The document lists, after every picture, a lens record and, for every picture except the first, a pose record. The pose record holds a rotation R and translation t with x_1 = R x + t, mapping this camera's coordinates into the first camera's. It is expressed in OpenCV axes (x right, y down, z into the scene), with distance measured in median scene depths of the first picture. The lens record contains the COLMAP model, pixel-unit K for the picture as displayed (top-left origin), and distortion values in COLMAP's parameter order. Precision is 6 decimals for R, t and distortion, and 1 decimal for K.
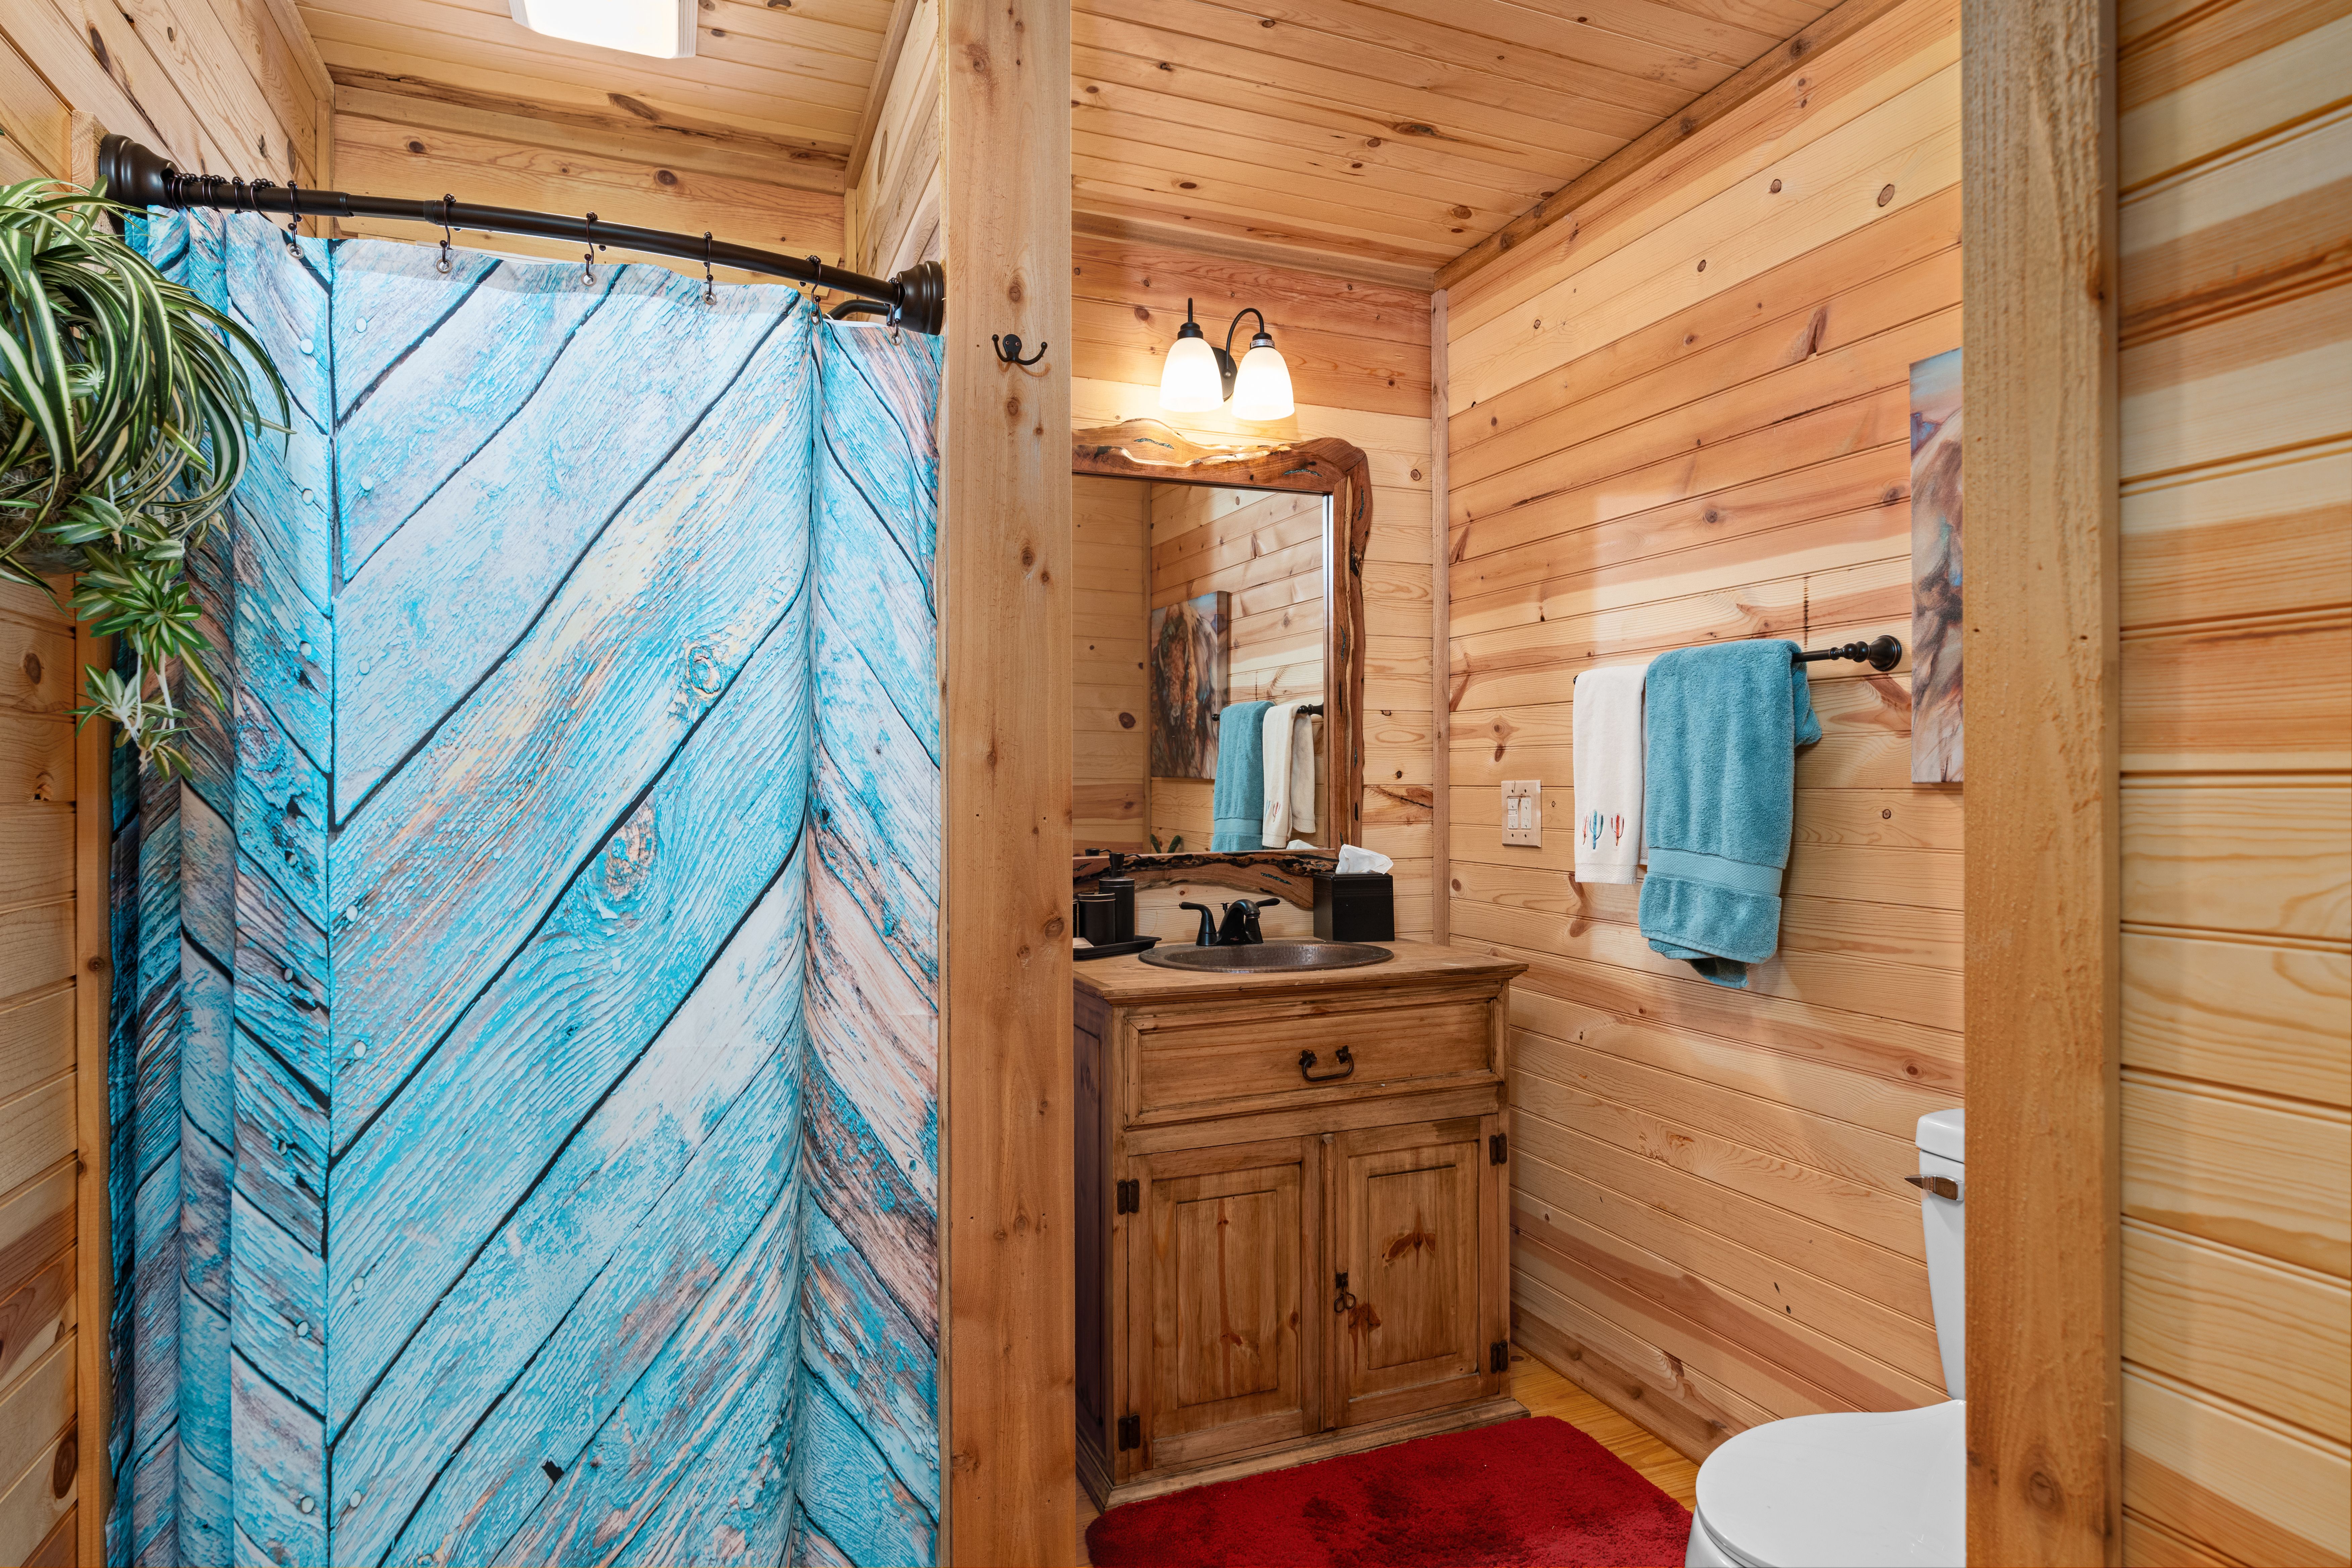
lens RADIAL K [[1269.9, 0, 1176.0], [0, 1269.9, 780.5], [0, 0, 1]] dist [-0.001861, 0.002588]
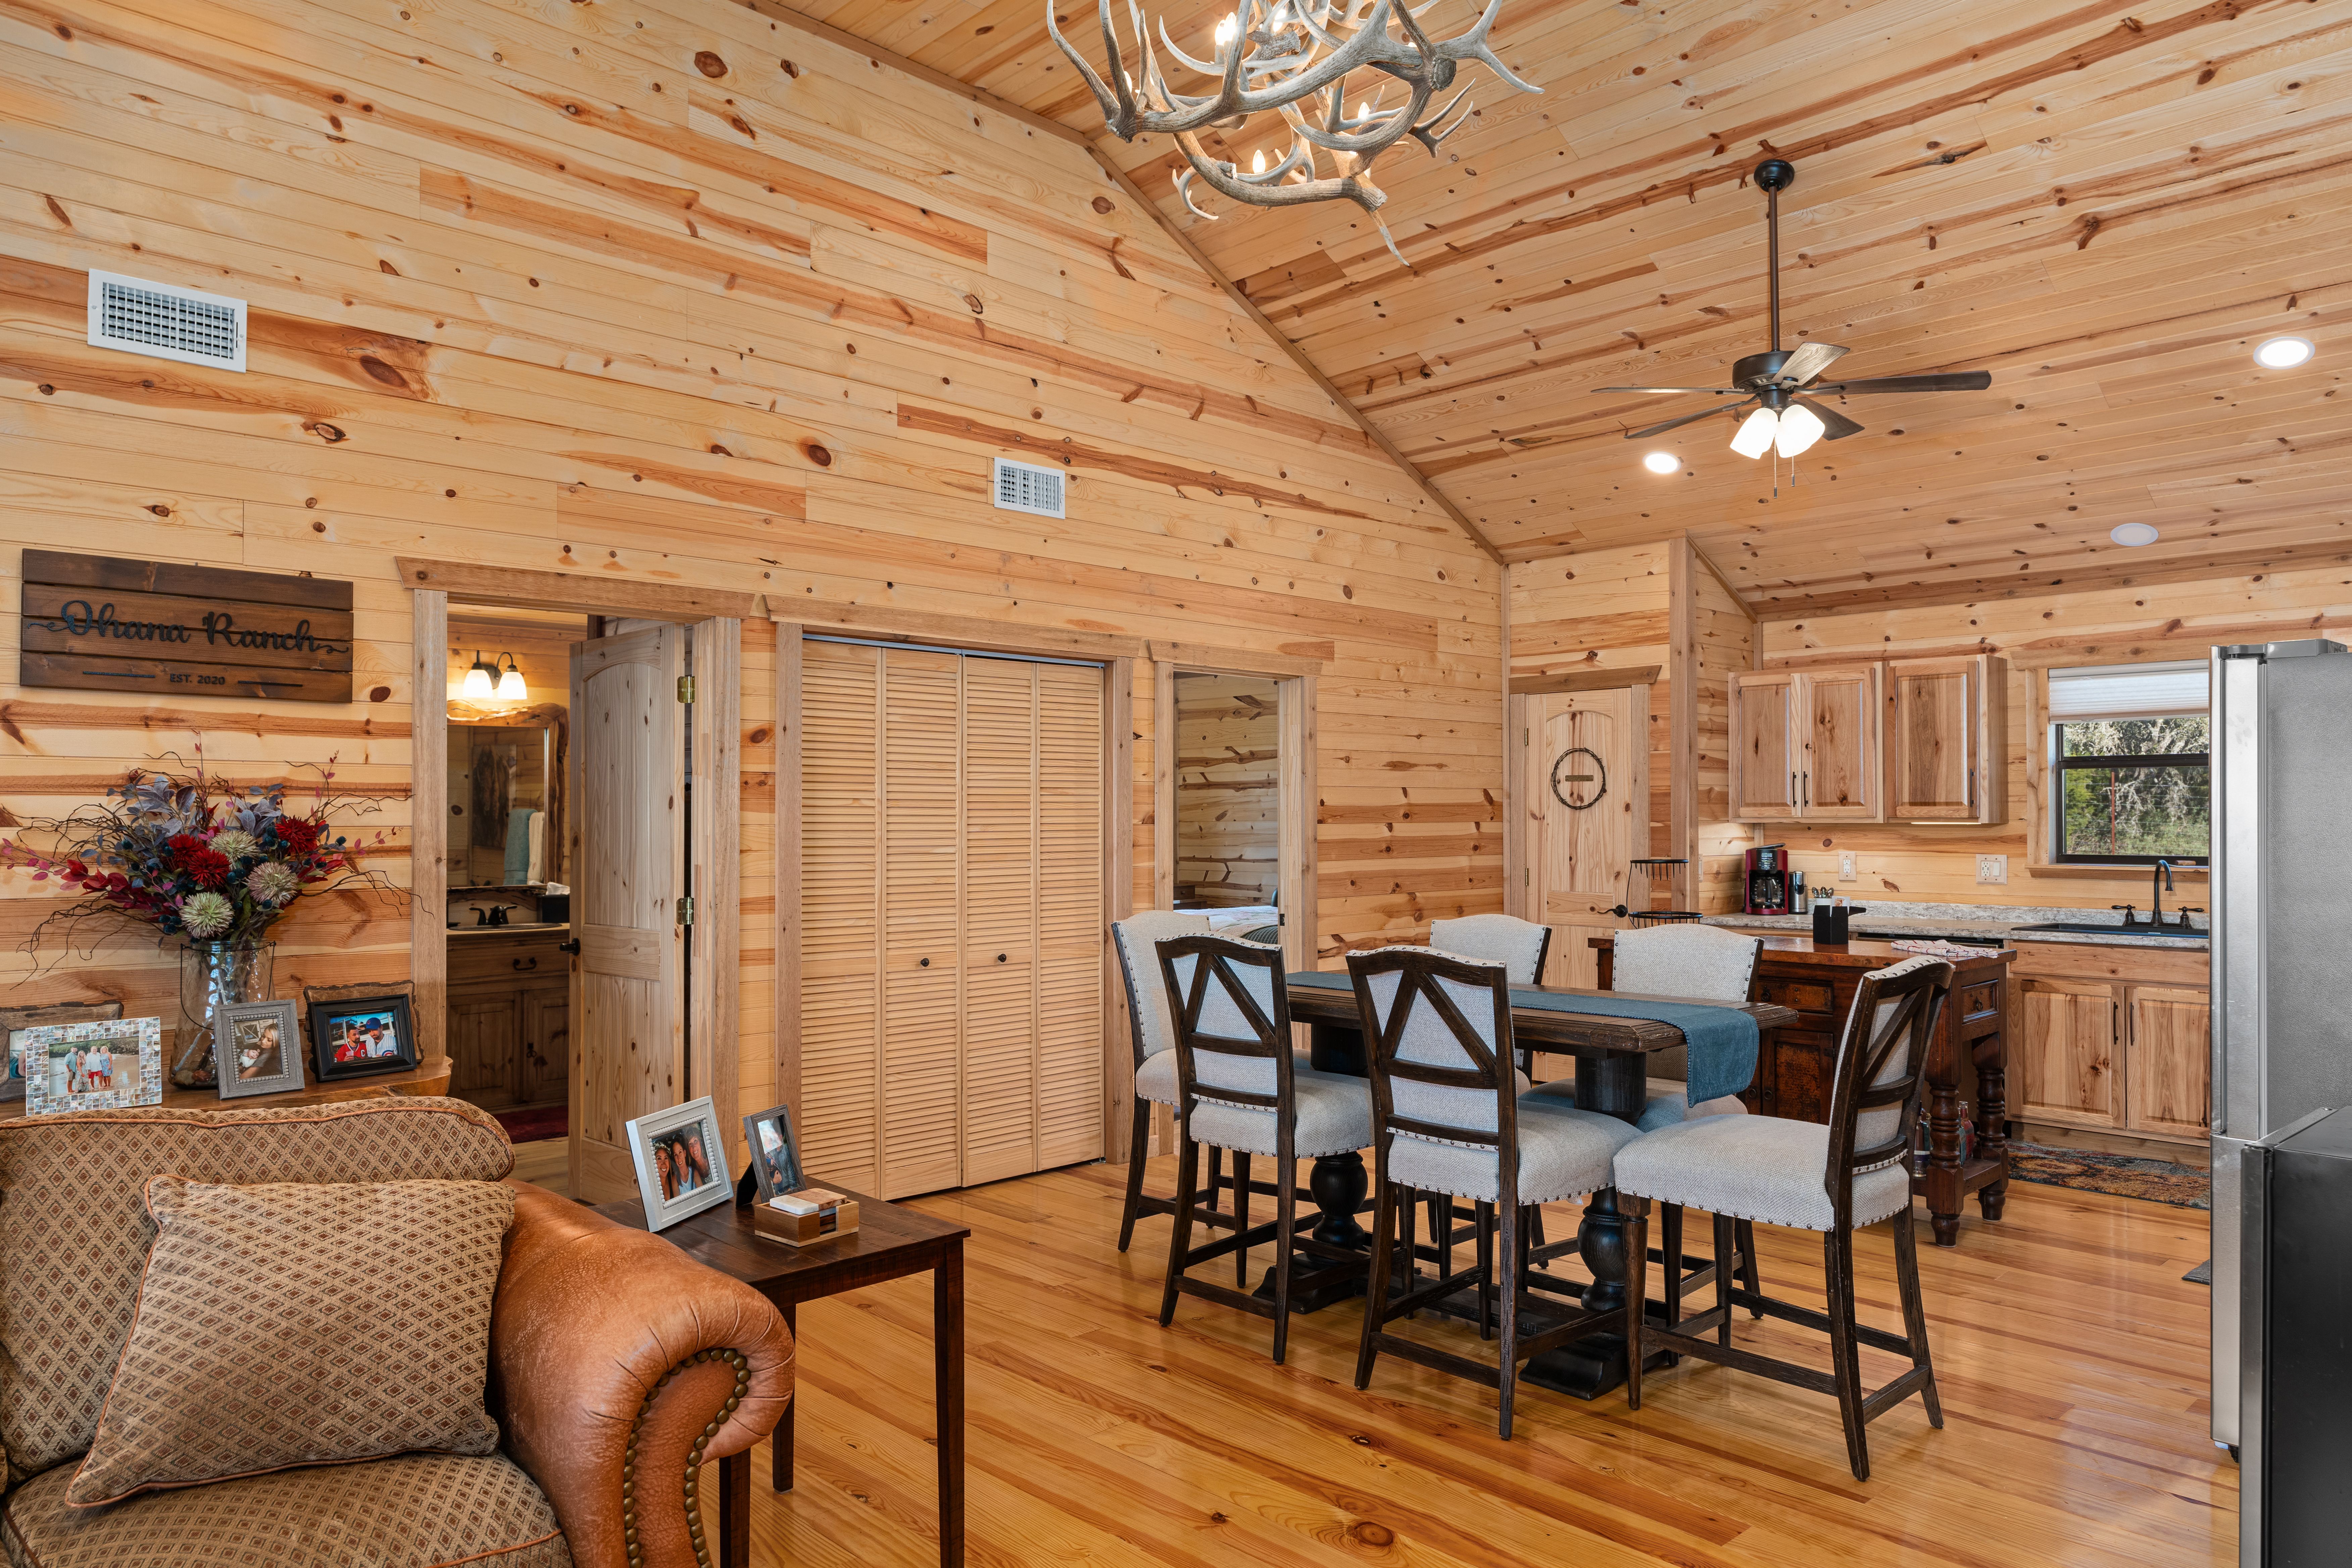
lens RADIAL K [[1517.5, 0, 1173.8], [0, 1517.5, 789.2], [0, 0, 1]] dist [0.004683, 0.001567]
pose [[0.927342, 0.011913, 0.374025, 0.156289], [-0.005632, 0.999824, -0.017882, -0.081150], [-0.374172, 0.014477, 0.927246, -2.096019]]
